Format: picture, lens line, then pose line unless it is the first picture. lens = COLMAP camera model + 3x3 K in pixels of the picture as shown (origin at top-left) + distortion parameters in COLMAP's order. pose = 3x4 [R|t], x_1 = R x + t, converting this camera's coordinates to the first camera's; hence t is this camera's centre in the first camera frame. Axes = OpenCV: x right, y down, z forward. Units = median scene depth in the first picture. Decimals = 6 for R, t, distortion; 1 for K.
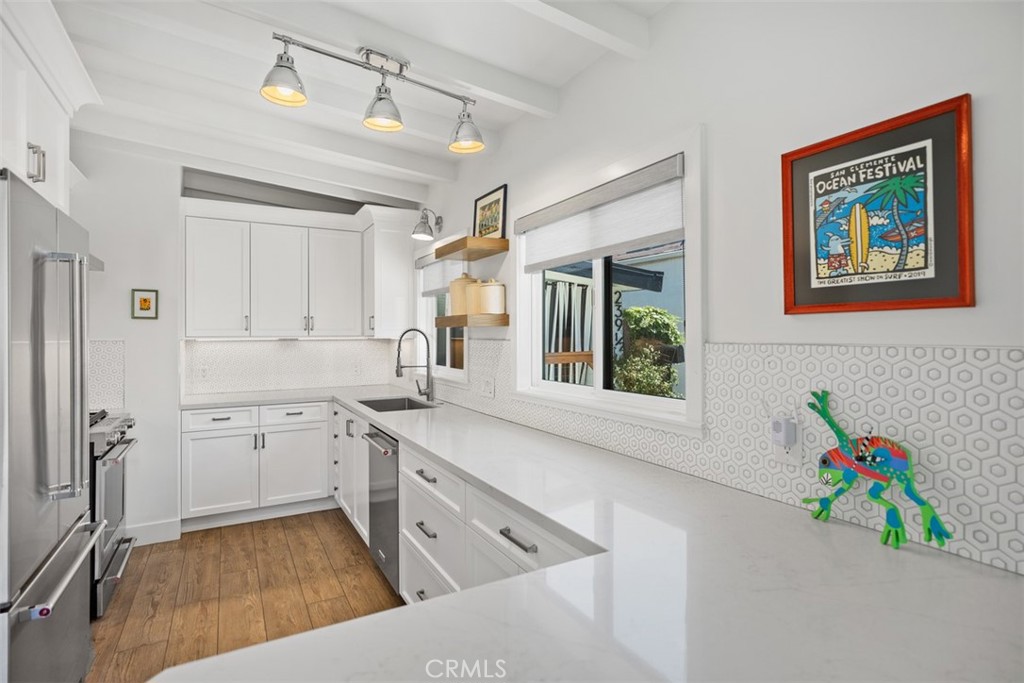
lens RADIAL K [[526.2, 0, 505.7], [0, 526.2, 326.1], [0, 0, 1]] dist [0.000451, 0.001089]
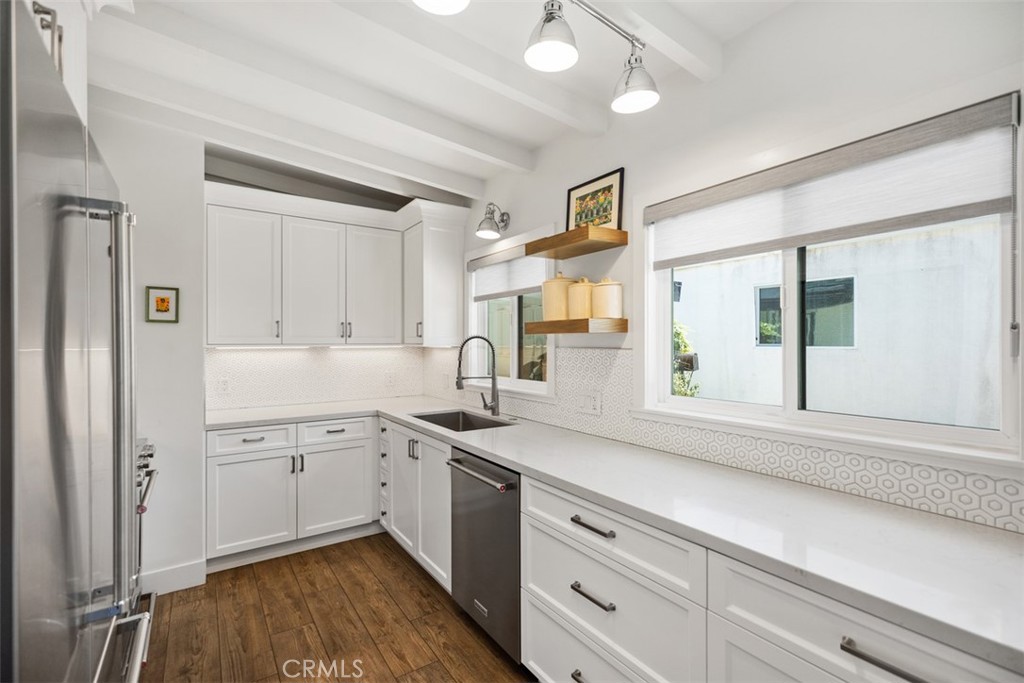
lens RADIAL K [[465.4, 0, 509.3], [0, 465.4, 338.6], [0, 0, 1]] dist [0.003528, 0.000122]
pose [[0.995099, 0.003631, 0.098820, -0.247184], [-0.004228, 0.999974, 0.005832, 0.005754], [-0.098796, -0.006221, 0.995088, 0.247768]]
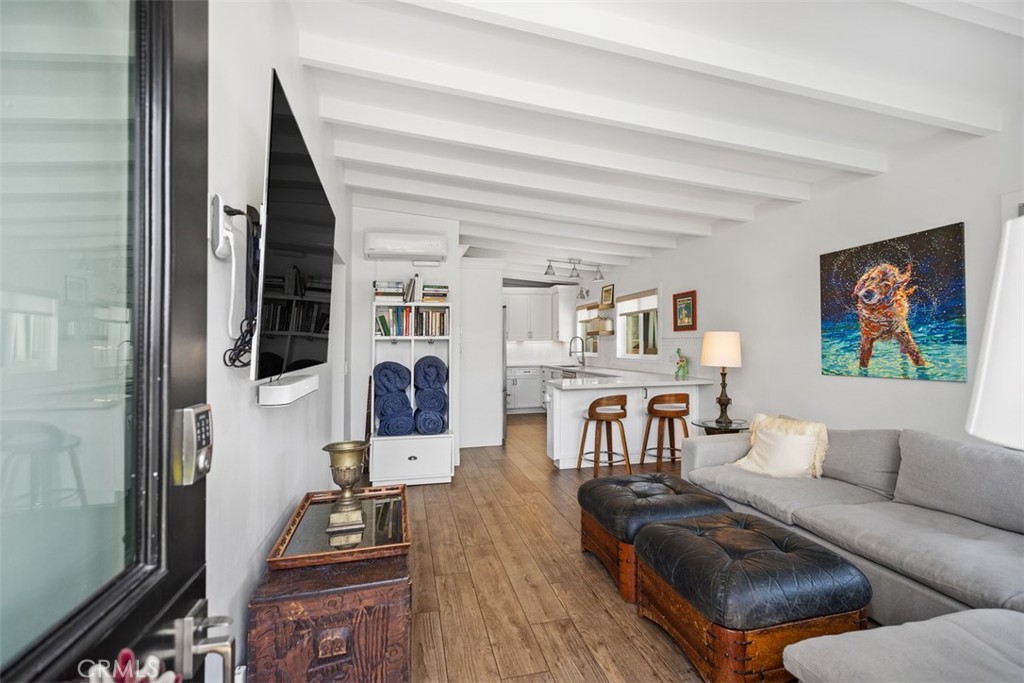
lens RADIAL K [[465.4, 0, 506.4], [0, 465.4, 340.6], [0, 0, 1]] dist [0.003528, 0.000122]
pose [[0.963262, 0.001814, -0.268558, 0.111762], [-0.000563, 0.999989, 0.004734, 0.016347], [0.268564, -0.004409, 0.963252, -1.447161]]
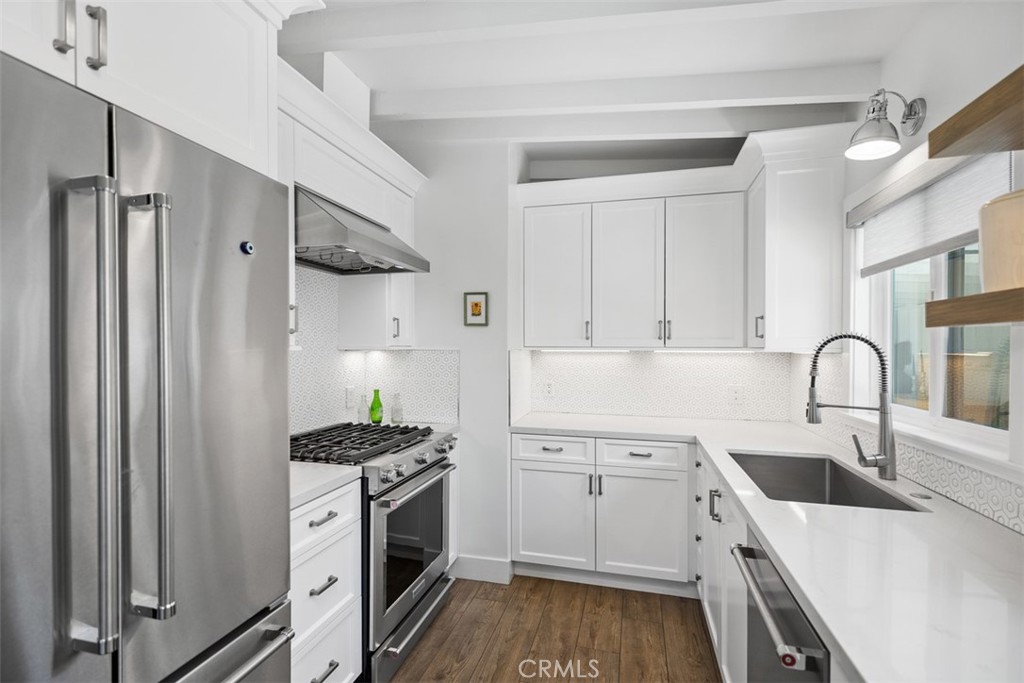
lens RADIAL K [[465.4, 0, 506.3], [0, 465.4, 347.9], [0, 0, 1]] dist [0.003528, 0.000122]
pose [[0.724561, 0.009123, -0.689150, -0.126565], [0.003266, 0.999856, 0.016670, 0.011897], [0.689203, -0.014329, 0.724426, 0.541921]]
